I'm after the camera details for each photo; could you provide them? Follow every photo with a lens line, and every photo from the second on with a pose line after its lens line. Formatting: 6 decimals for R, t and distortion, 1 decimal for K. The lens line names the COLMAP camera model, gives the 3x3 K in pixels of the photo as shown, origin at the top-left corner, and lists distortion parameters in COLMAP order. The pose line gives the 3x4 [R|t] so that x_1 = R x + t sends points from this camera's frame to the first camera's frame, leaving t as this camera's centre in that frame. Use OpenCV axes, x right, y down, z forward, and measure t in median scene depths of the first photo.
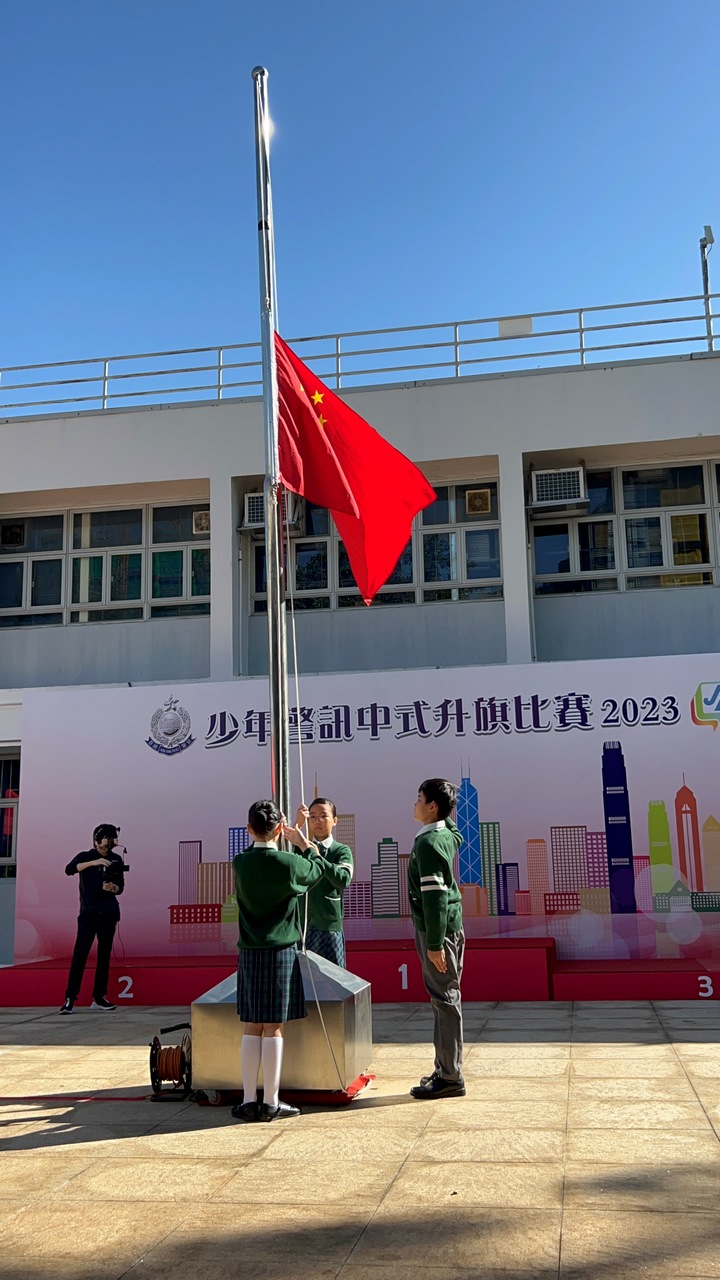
lens RADIAL K [[1070.2, 0, 368.9], [0, 1070.2, 650.7], [0, 0, 1]] dist [0.120748, -0.000628]
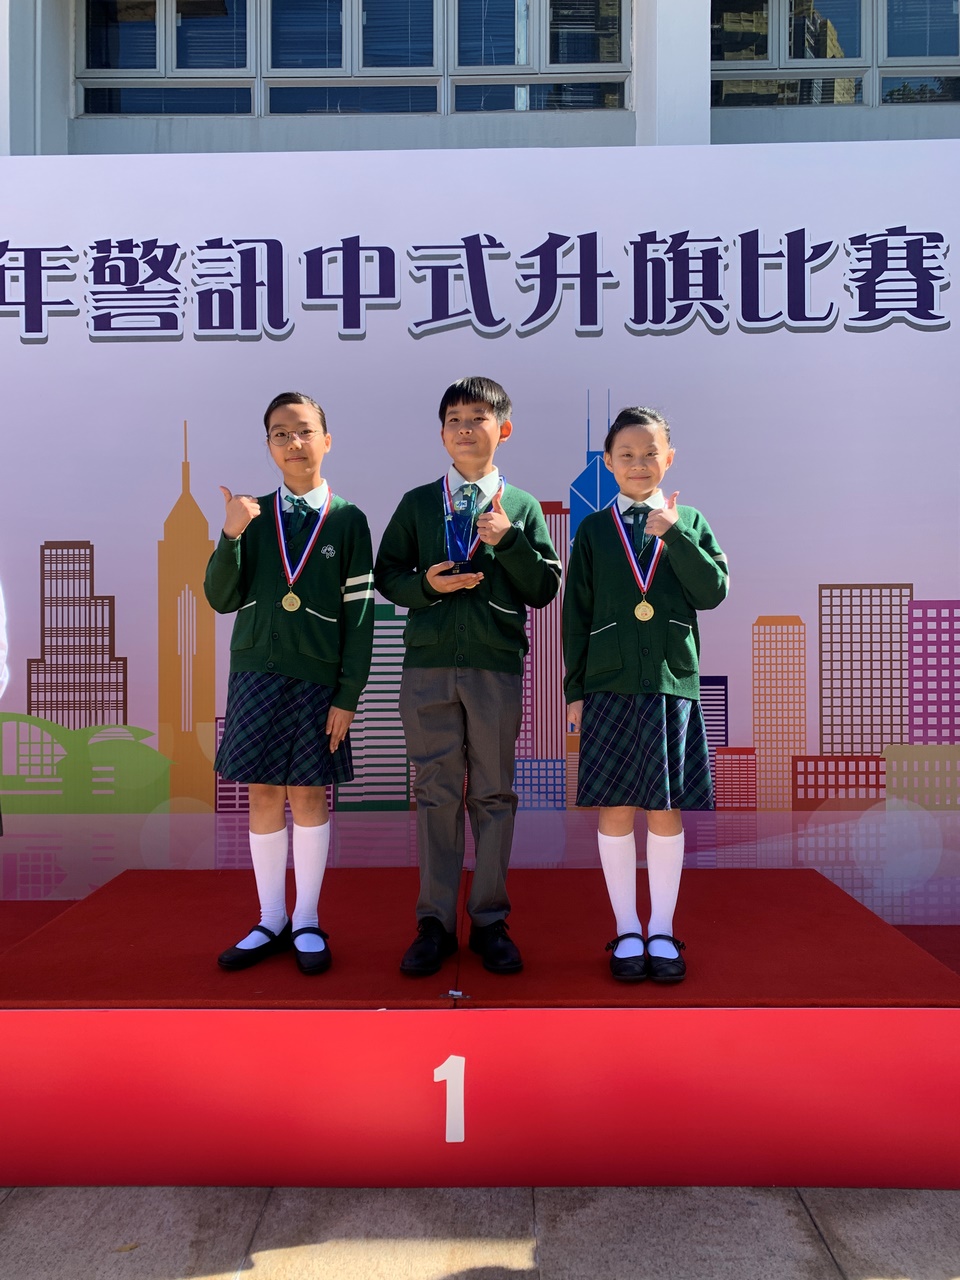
lens RADIAL K [[984.3, 0, 467.7], [0, 984.3, 635.4], [0, 0, 1]] dist [0.019688, 0.005635]
pose [[0.989177, 0.019836, 0.145380, -0.002304], [-0.049256, 0.978213, 0.201674, 0.113467], [-0.138212, -0.206652, 0.968603, 0.658268]]
